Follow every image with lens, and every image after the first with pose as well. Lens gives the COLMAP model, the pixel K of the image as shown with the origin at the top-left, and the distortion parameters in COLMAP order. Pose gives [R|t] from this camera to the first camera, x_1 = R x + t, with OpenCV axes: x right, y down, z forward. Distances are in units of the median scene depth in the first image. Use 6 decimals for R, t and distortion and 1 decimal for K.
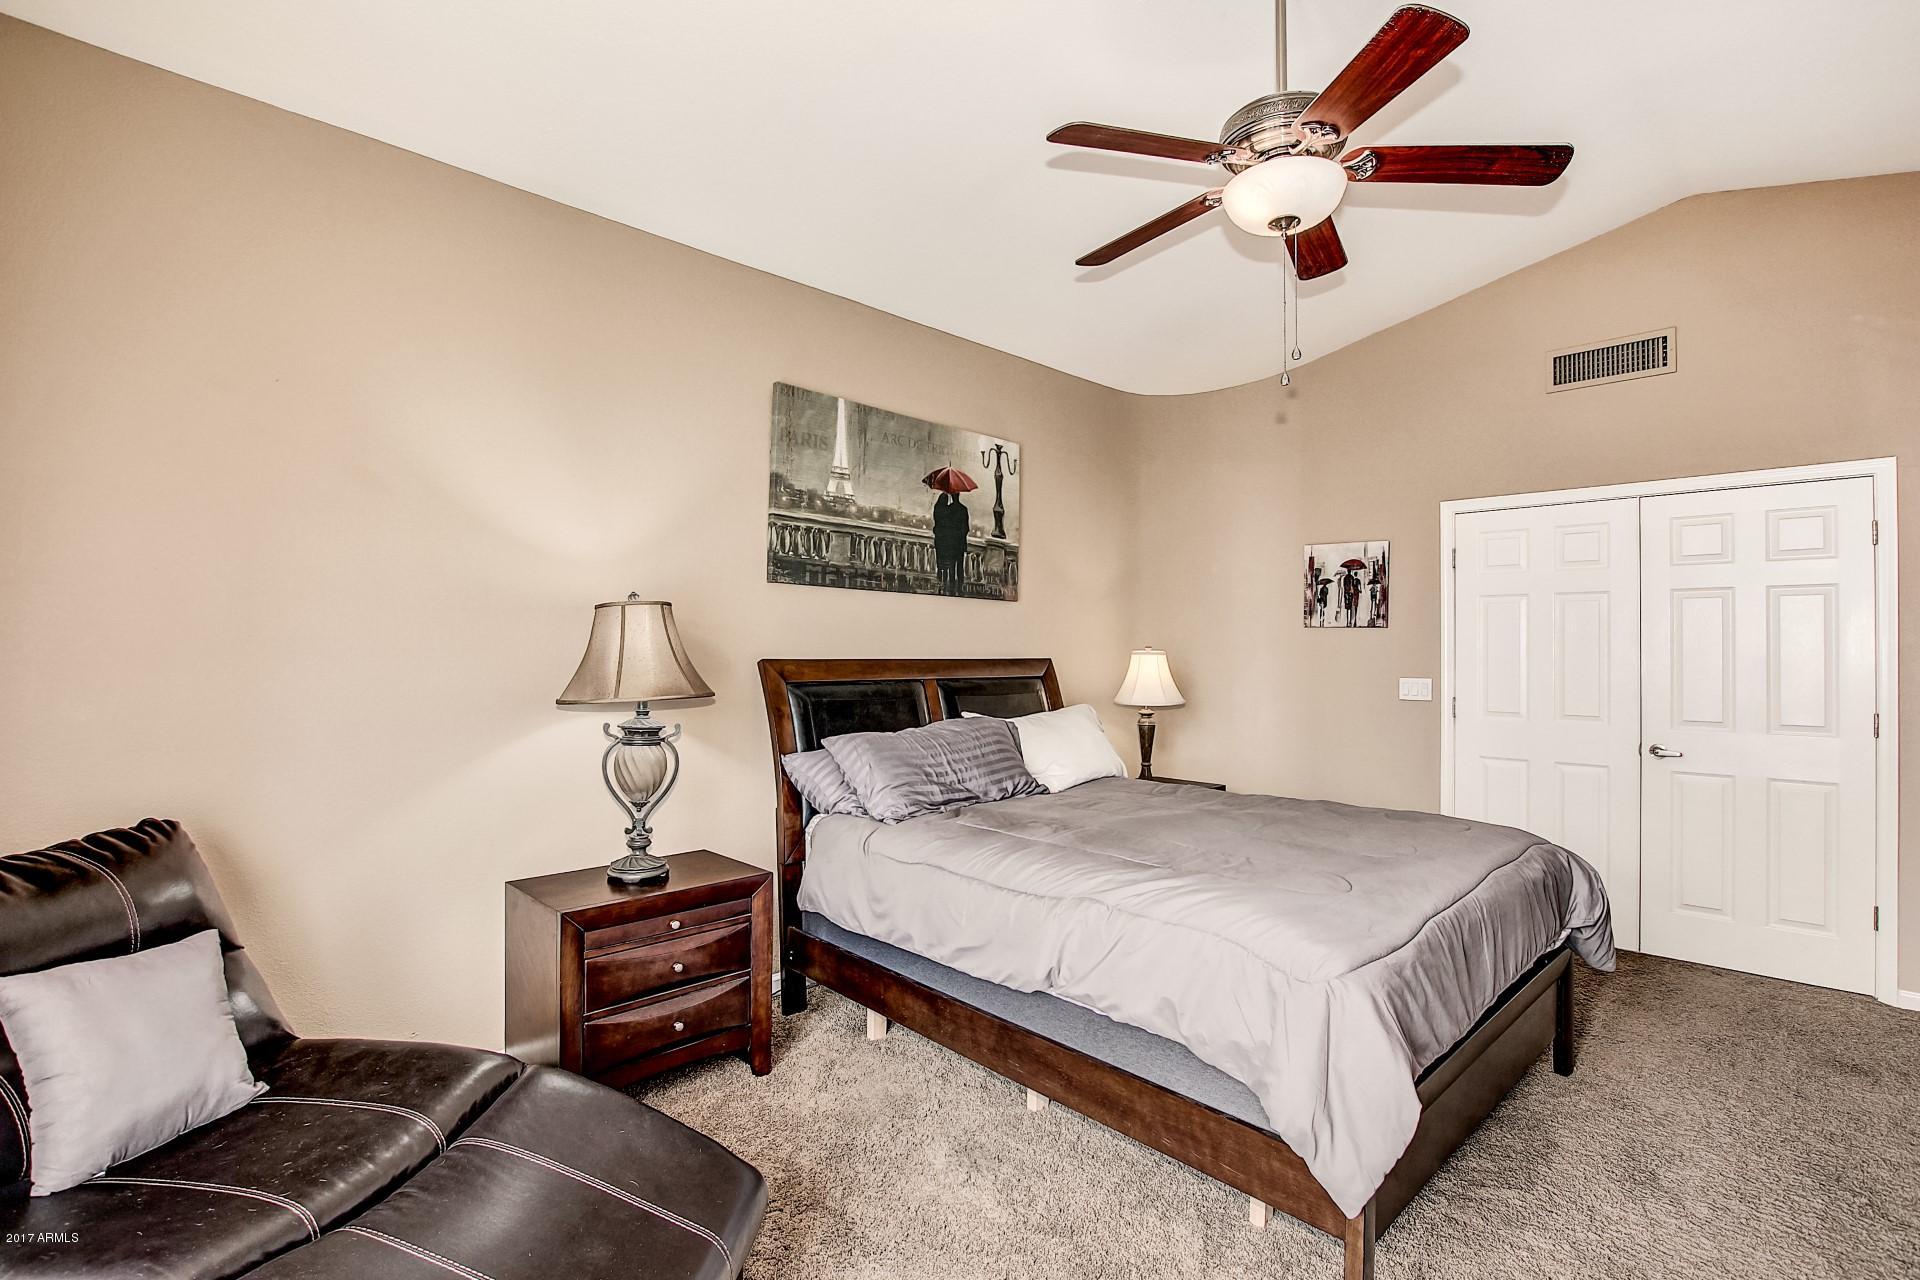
lens RADIAL K [[920.6, 0, 960.0], [0, 920.6, 645.5], [0, 0, 1]] dist [-0.002986, -0.000196]
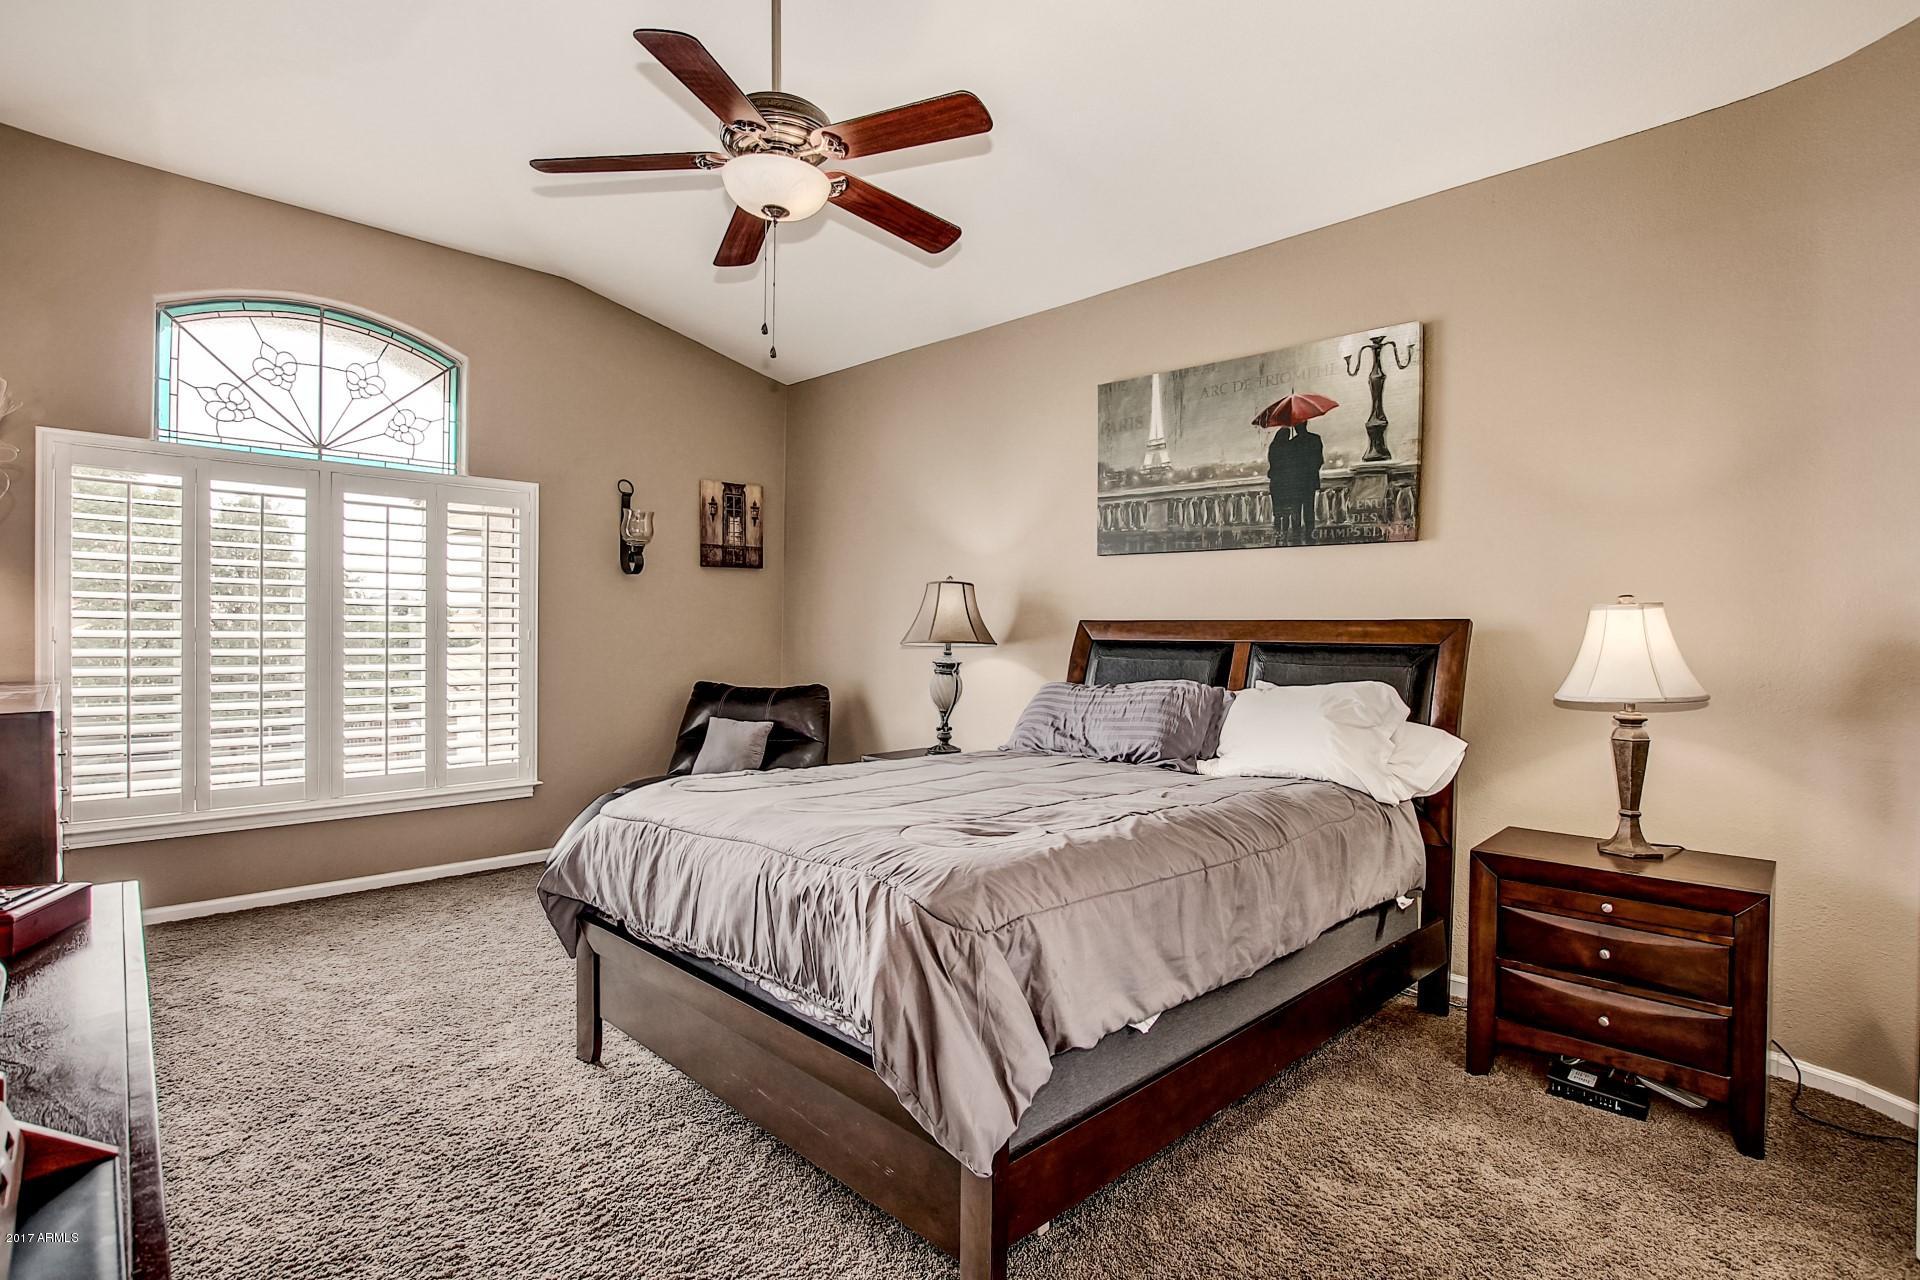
lens RADIAL K [[920.6, 0, 970.1], [0, 920.6, 645.8], [0, 0, 1]] dist [-0.002986, -0.000196]
pose [[0.036026, 0.017795, -0.999192, 0.862256], [0.003715, 0.999832, 0.017940, 0.022632], [0.999344, -0.004358, 0.035954, 0.696671]]
